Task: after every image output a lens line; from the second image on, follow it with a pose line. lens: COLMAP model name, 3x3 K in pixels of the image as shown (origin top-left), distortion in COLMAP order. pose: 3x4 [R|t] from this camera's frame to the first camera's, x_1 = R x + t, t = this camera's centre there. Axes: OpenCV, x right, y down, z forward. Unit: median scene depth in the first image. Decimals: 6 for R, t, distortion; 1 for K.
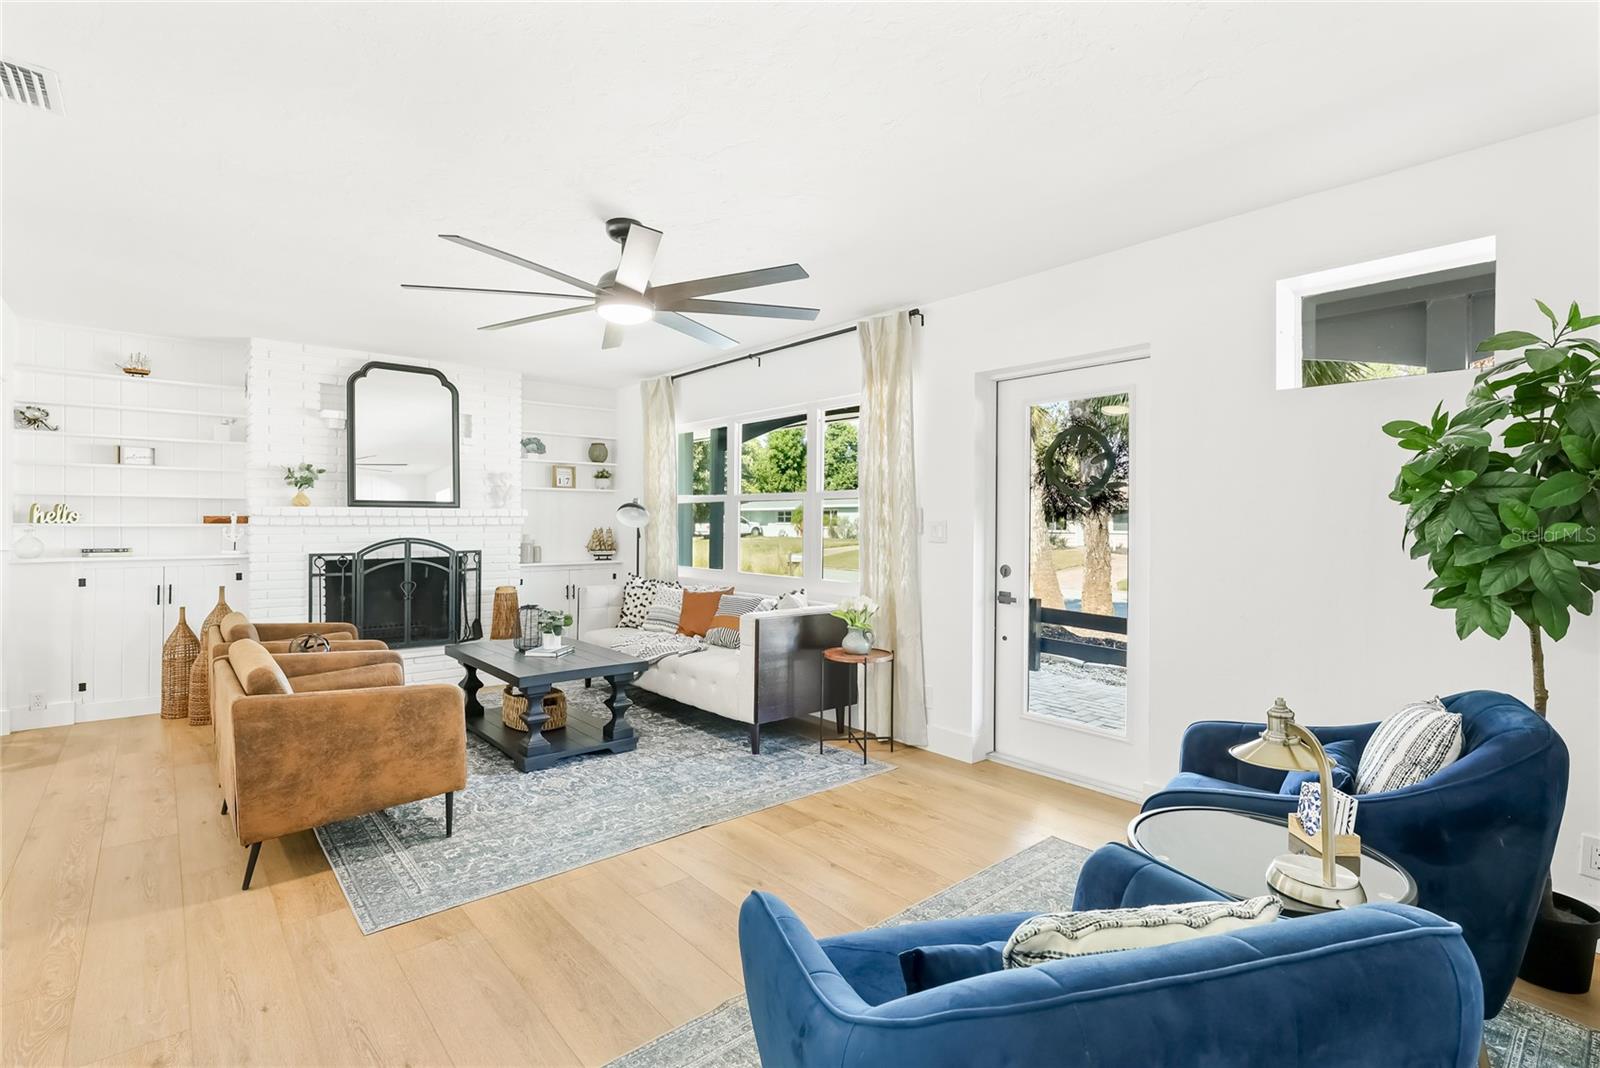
lens RADIAL K [[740.7, 0, 797.9], [0, 740.7, 521.9], [0, 0, 1]] dist [-0.001190, -0.000288]
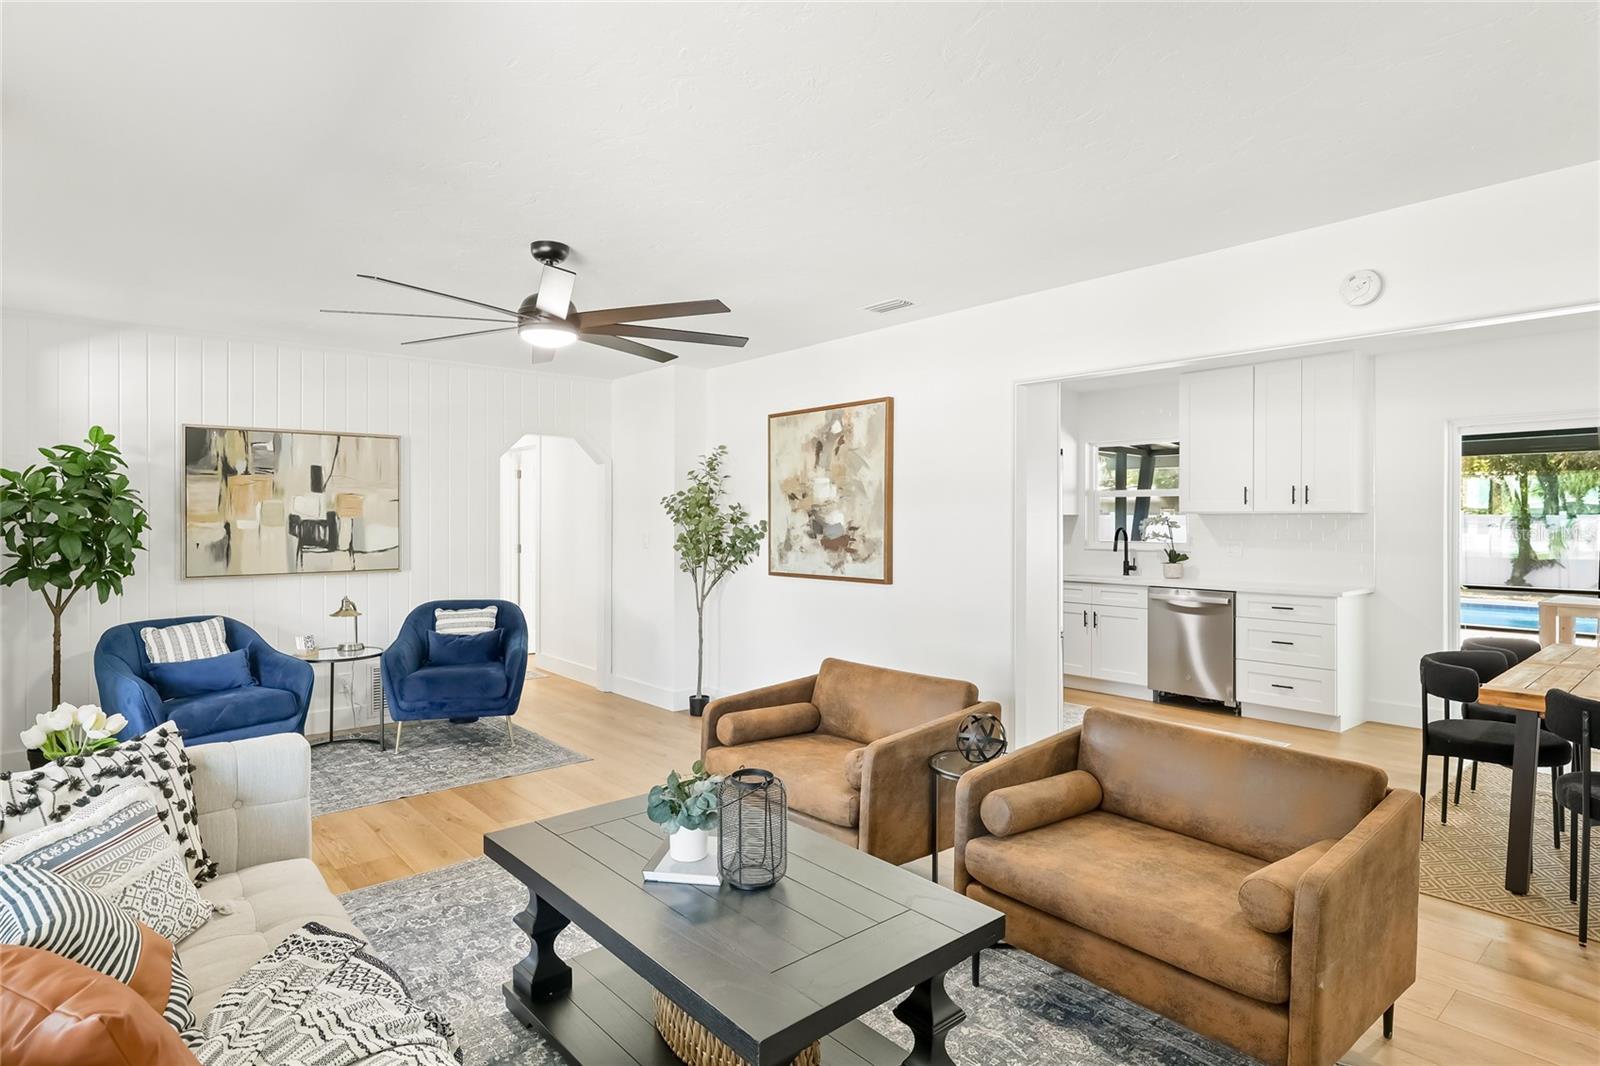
lens RADIAL K [[856.3, 0, 793.5], [0, 856.3, 527.2], [0, 0, 1]] dist [-0.001700, 0.000155]
pose [[-0.999938, -0.004251, -0.010293, -0.317998], [-0.004351, 0.999943, 0.009740, -0.023767], [0.010251, 0.009784, -0.999900, 1.239392]]
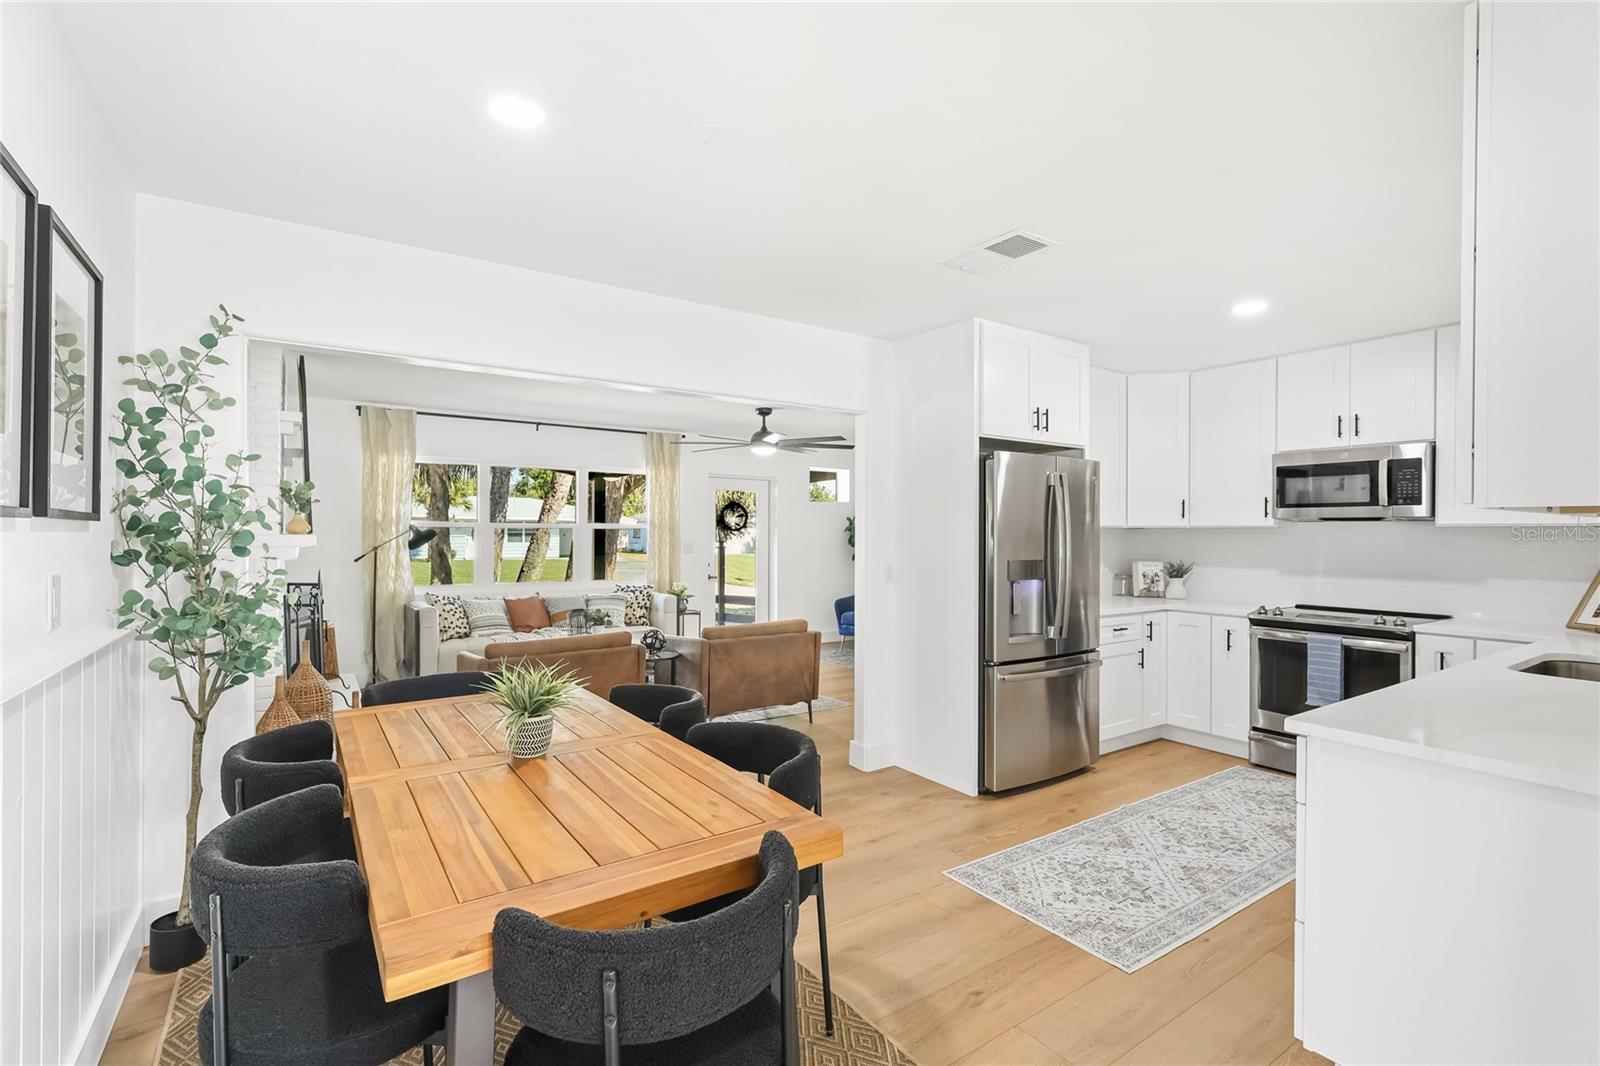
lens RADIAL K [[721.9, 0, 794.9], [0, 721.9, 530.5], [0, 0, 1]] dist [-0.000434, -0.000244]
pose [[0.111276, -0.001831, 0.993788, -1.351967], [0.000306, 0.999998, 0.001808, -0.028564], [-0.993790, 0.000103, 0.111276, 0.389117]]
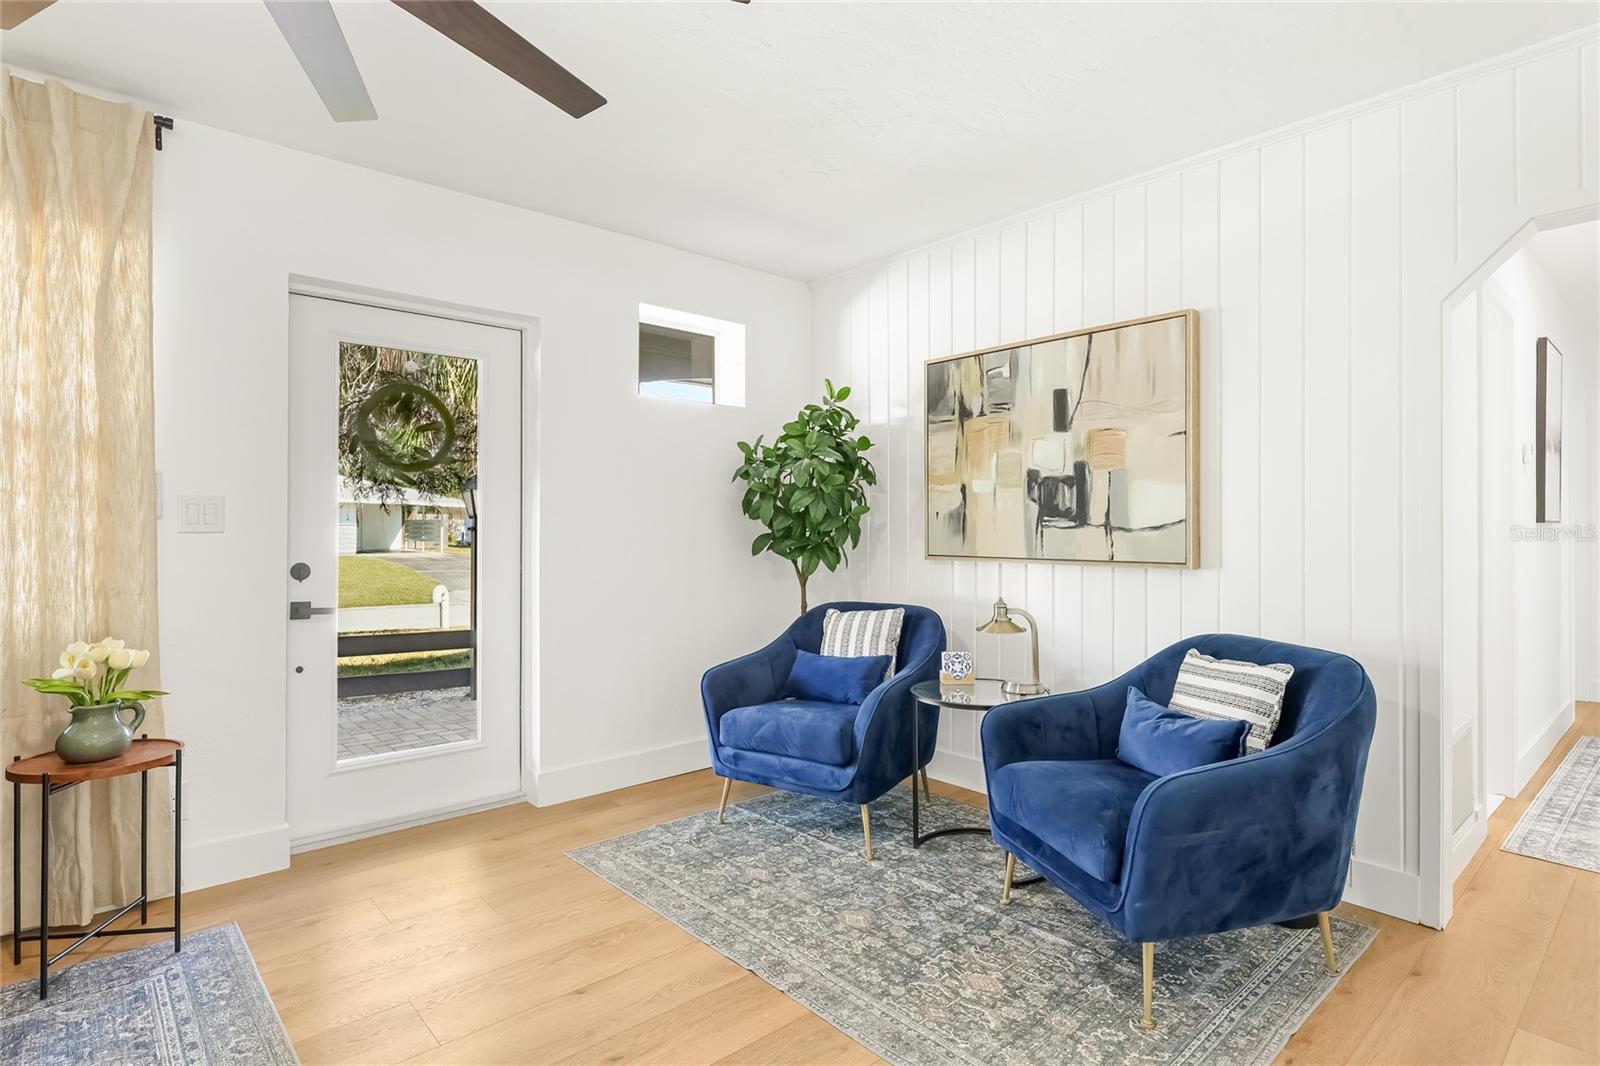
lens RADIAL K [[831.0, 0, 786.1], [0, 831.0, 519.0], [0, 0, 1]] dist [-0.000790, -0.000380]
pose [[-0.013888, 0.001491, 0.999902, -0.376581], [-0.001600, 0.999998, -0.001514, 0.013467], [-0.999902, -0.001621, -0.013886, 0.425208]]
